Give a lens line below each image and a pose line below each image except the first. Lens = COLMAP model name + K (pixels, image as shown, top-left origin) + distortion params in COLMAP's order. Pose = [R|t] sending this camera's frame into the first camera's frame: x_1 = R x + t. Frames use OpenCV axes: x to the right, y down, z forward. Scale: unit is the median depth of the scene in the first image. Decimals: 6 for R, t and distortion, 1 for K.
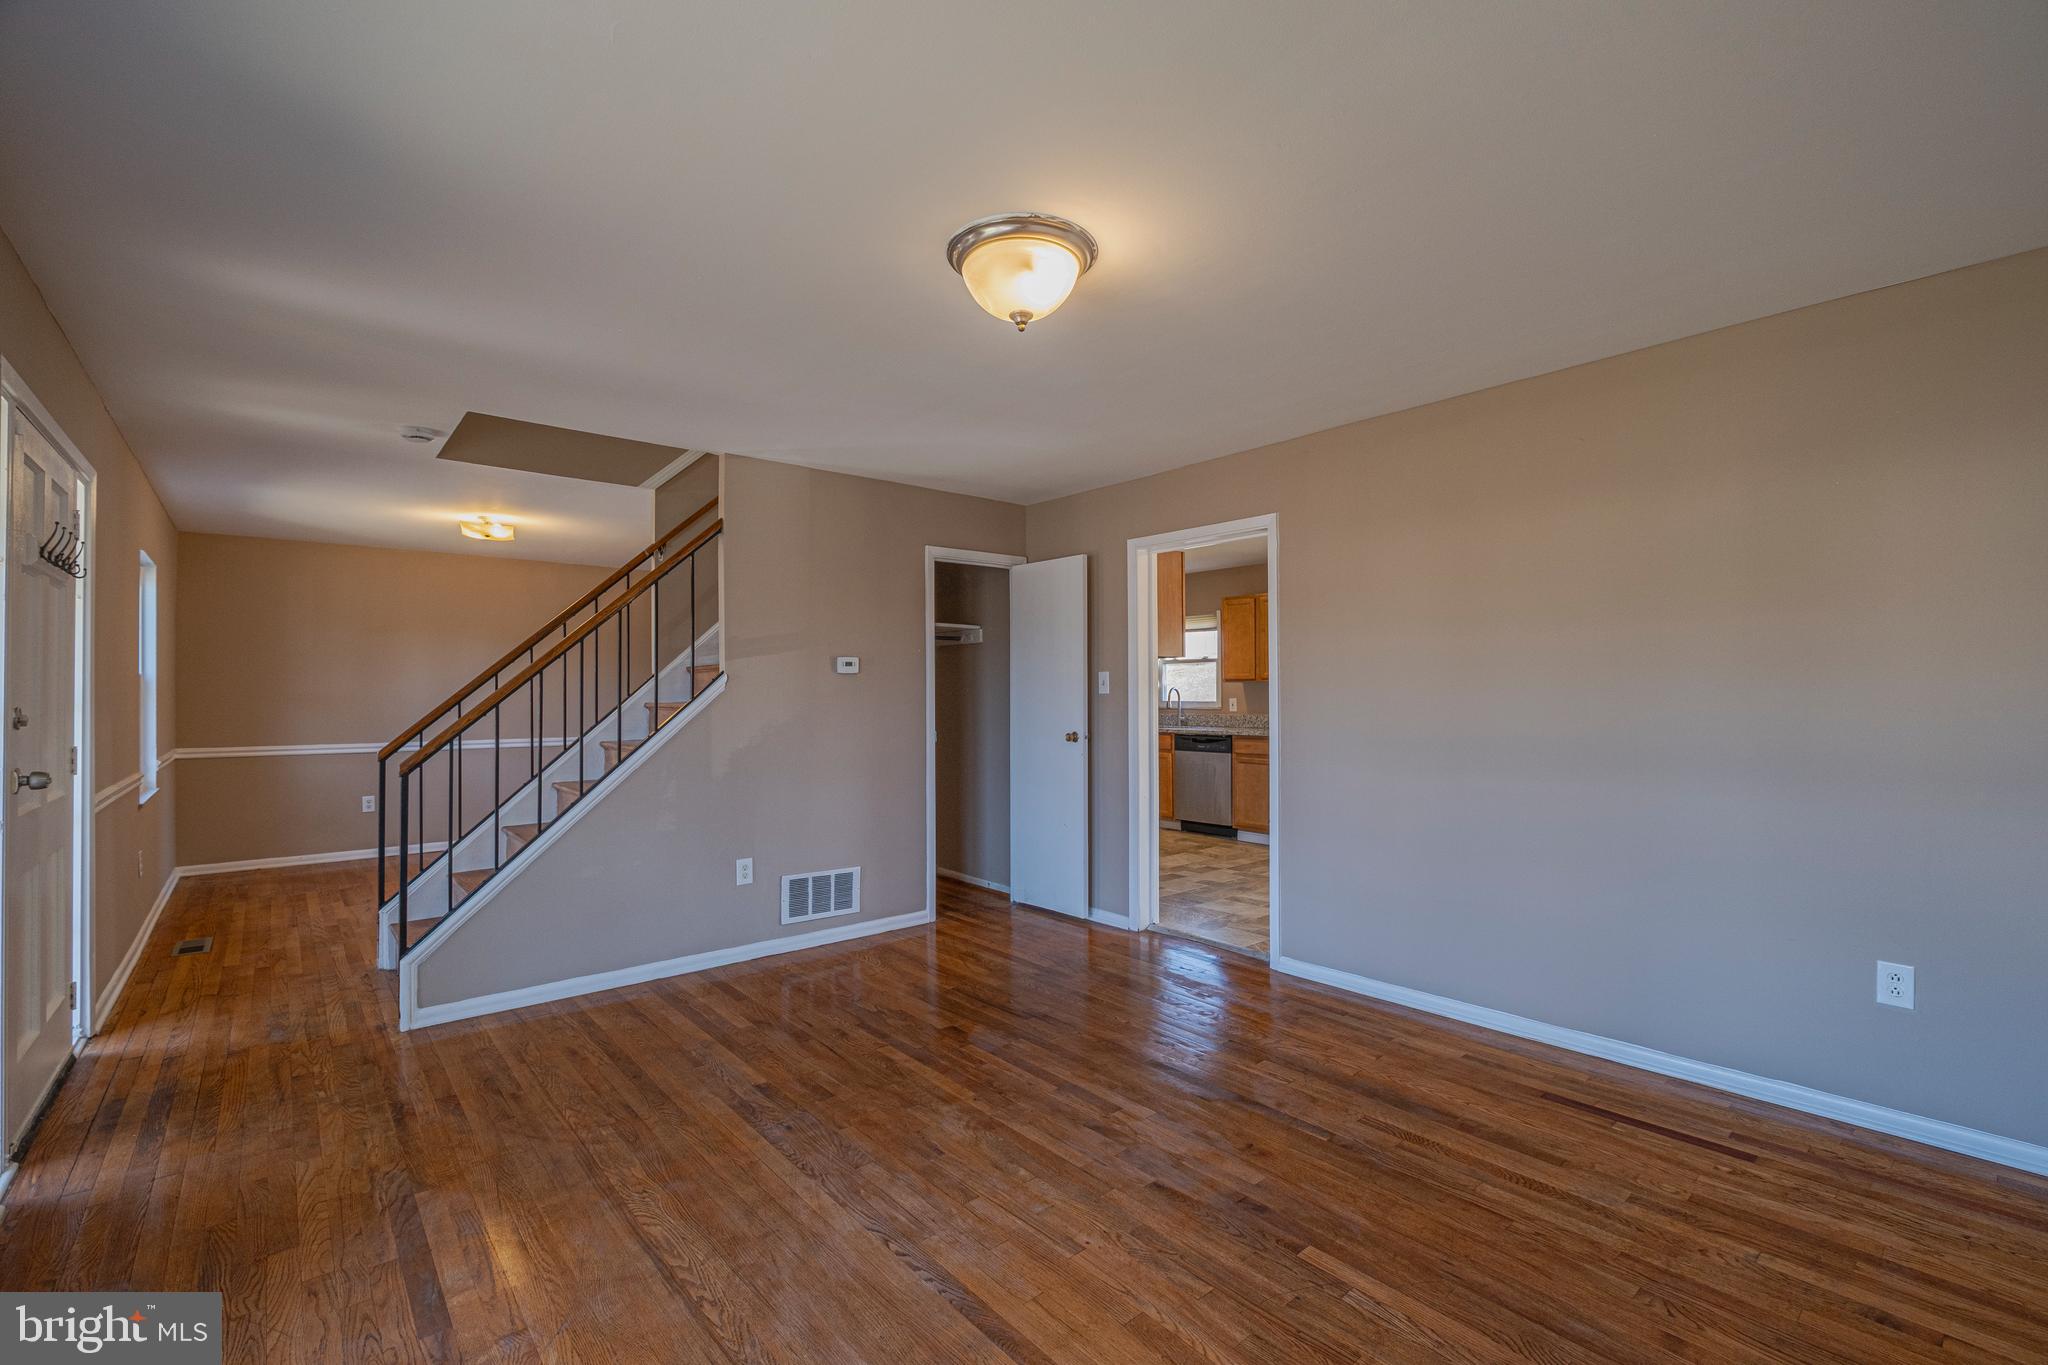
lens RADIAL K [[880.8, 0, 1021.3], [0, 880.8, 685.8], [0, 0, 1]] dist [0.002876, -0.004946]
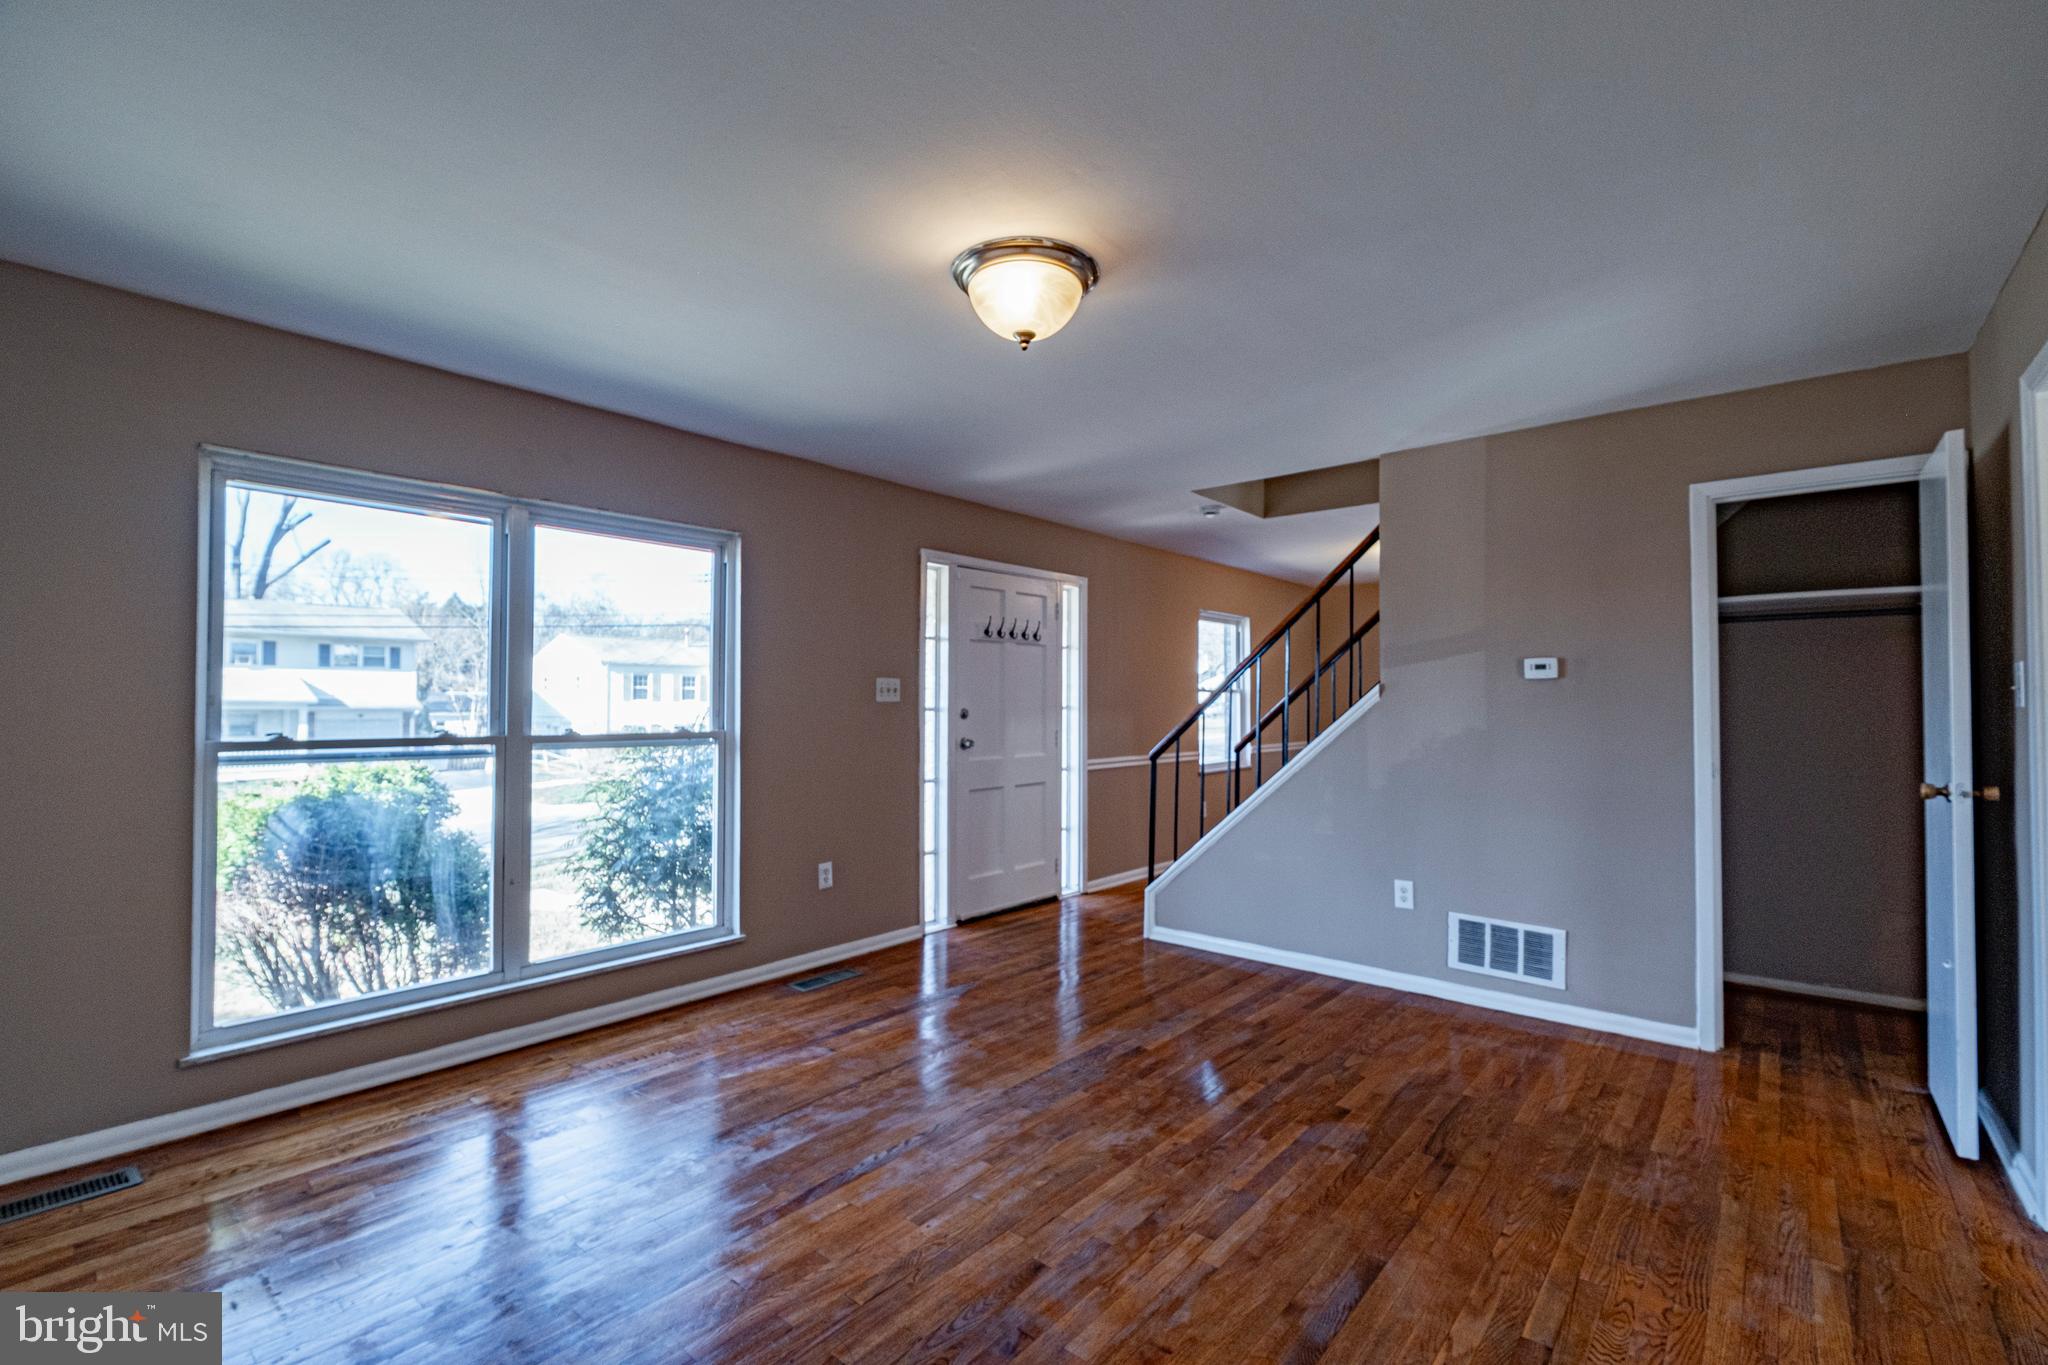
lens RADIAL K [[880.8, 0, 1021.3], [0, 880.8, 685.8], [0, 0, 1]] dist [0.002876, -0.004946]
pose [[0.171278, -0.014142, -0.985121, 0.668111], [0.002411, 0.999900, -0.013935, 0.002686], [0.985220, 0.000012, 0.171295, 0.547155]]
